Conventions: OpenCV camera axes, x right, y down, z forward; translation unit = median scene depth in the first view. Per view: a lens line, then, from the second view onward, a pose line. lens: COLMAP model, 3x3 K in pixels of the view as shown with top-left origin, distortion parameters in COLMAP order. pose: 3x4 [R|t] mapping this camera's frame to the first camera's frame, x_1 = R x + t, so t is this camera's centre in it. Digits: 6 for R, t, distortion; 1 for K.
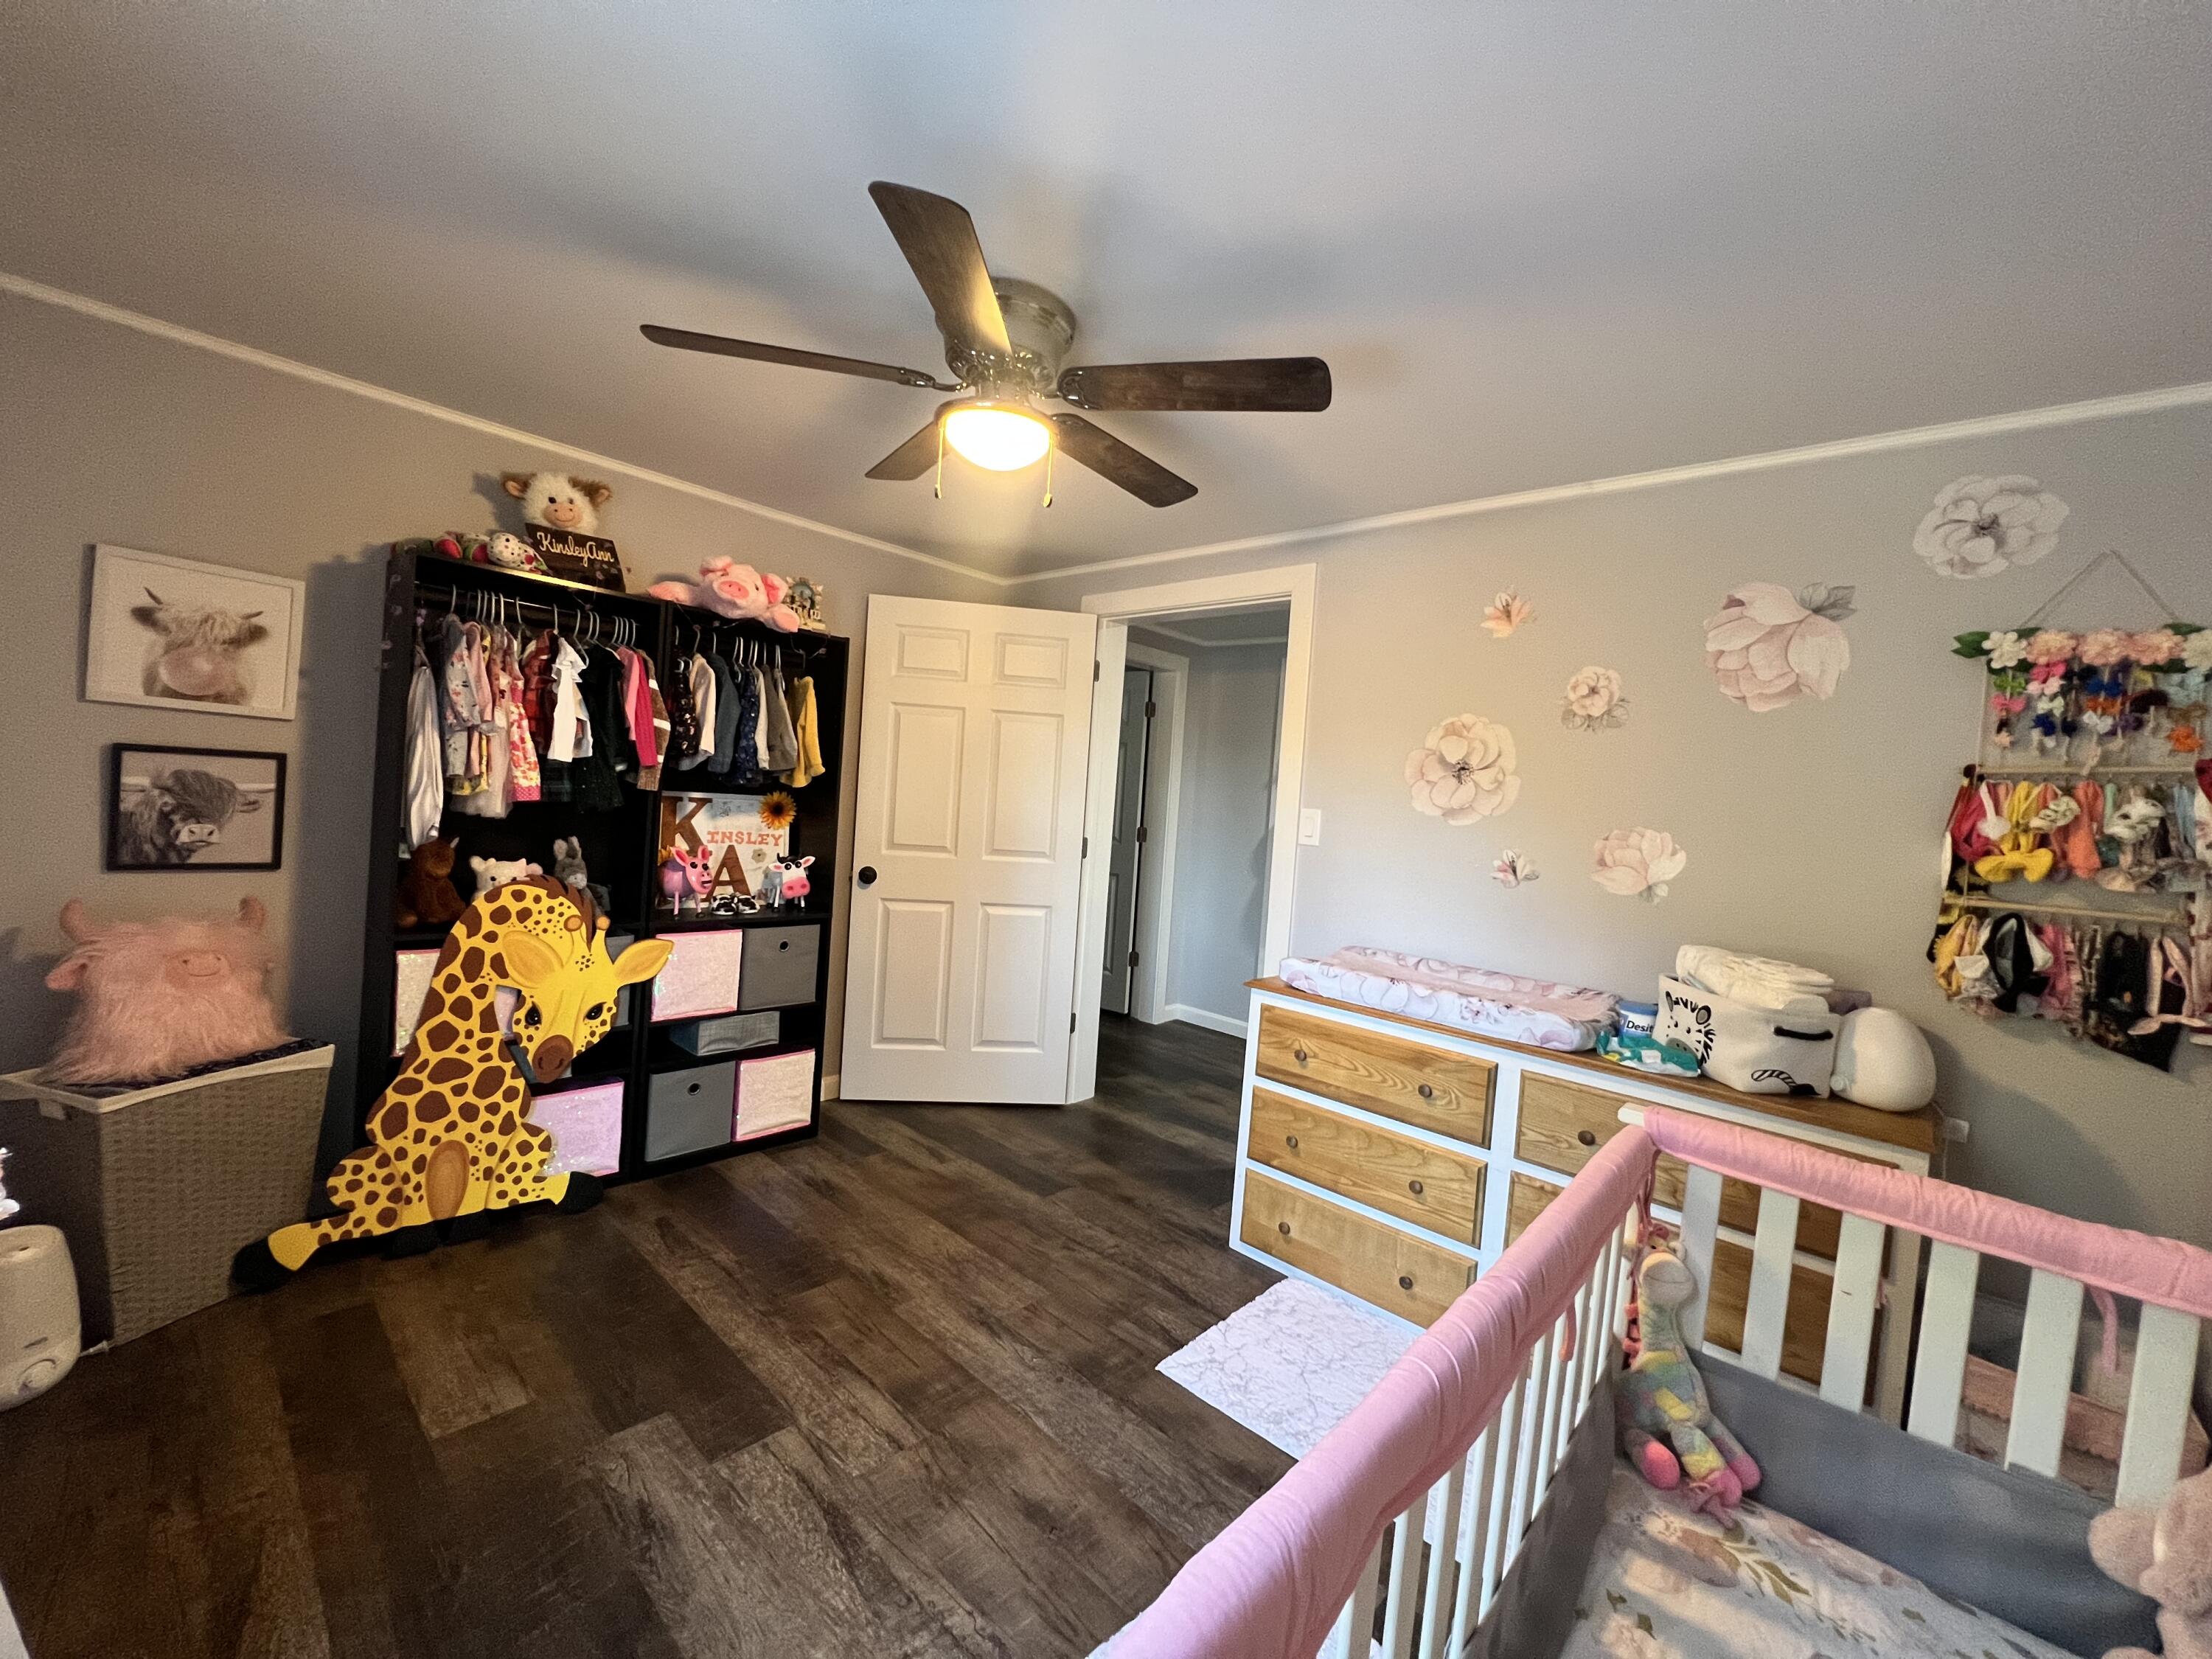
lens RADIAL K [[888.1, 0, 1104.2], [0, 888.1, 825.5], [0, 0, 1]] dist [-0.001589, -0.000360]
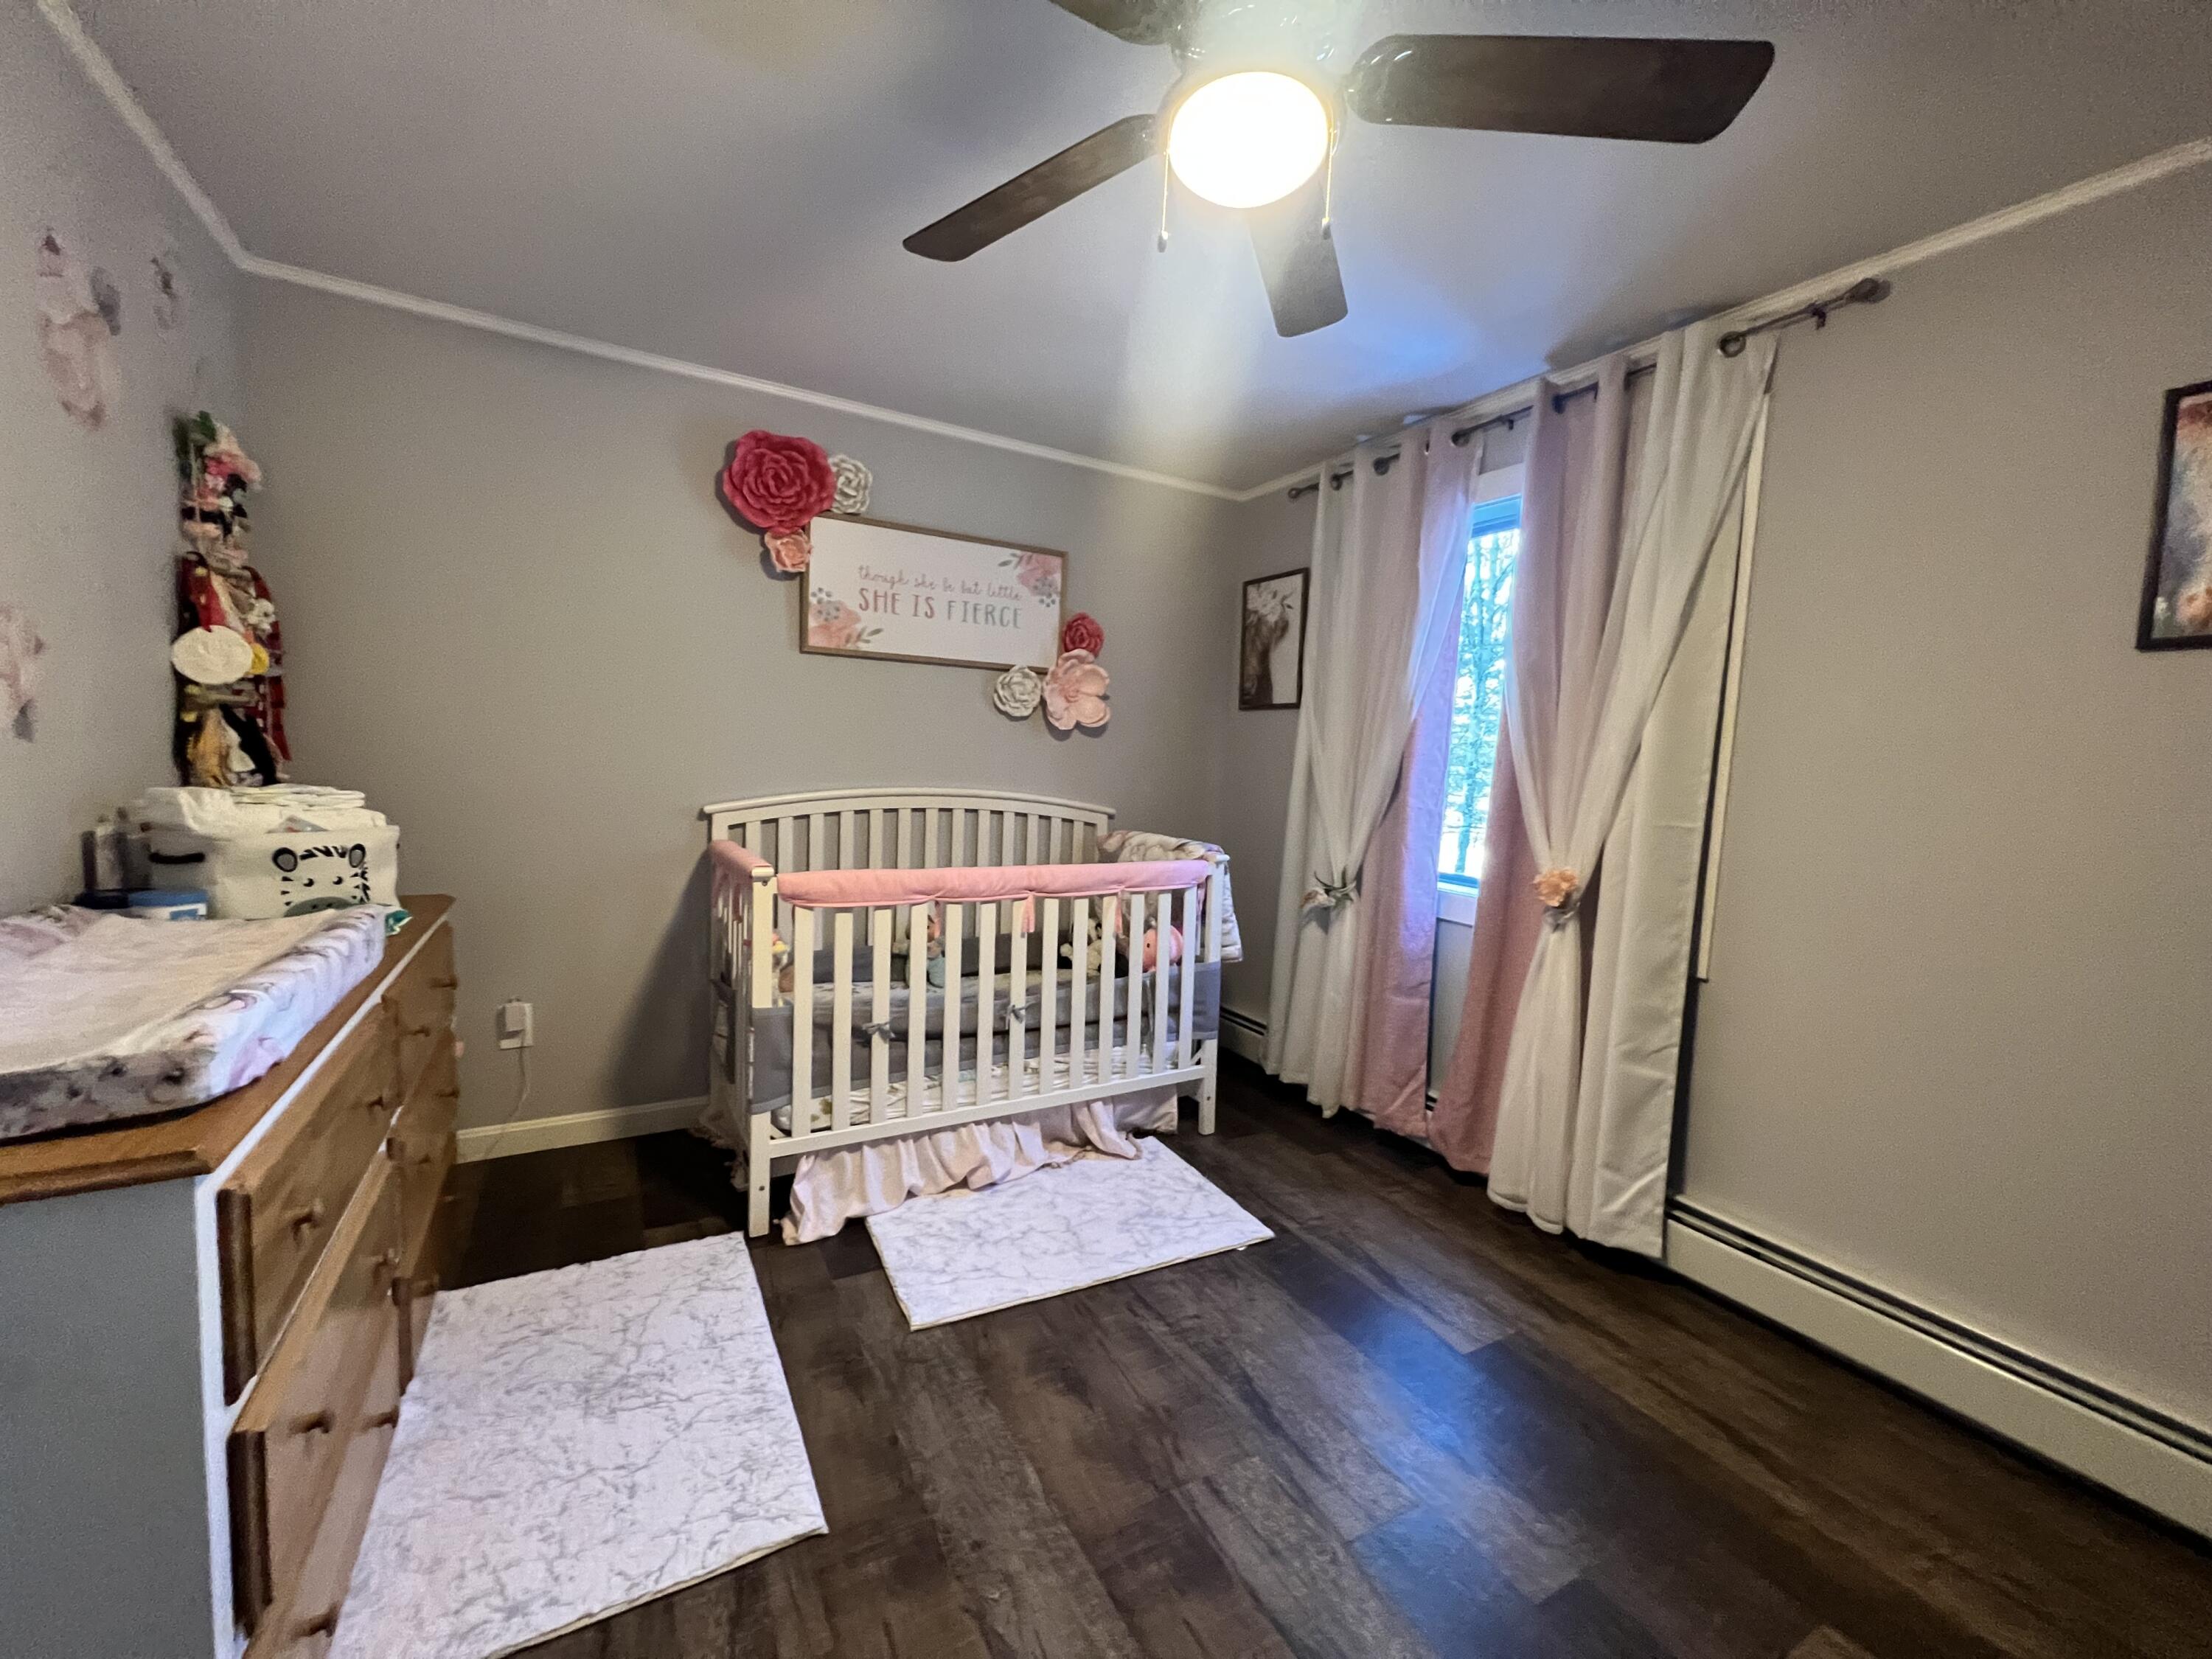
lens RADIAL K [[888.1, 0, 1100.8], [0, 888.1, 821.2], [0, 0, 1]] dist [-0.001589, -0.000360]
pose [[-0.945348, -0.139625, 0.294654, -0.211201], [-0.104798, 0.985838, 0.130924, -0.008218], [-0.308762, 0.092889, -0.946593, 1.268514]]
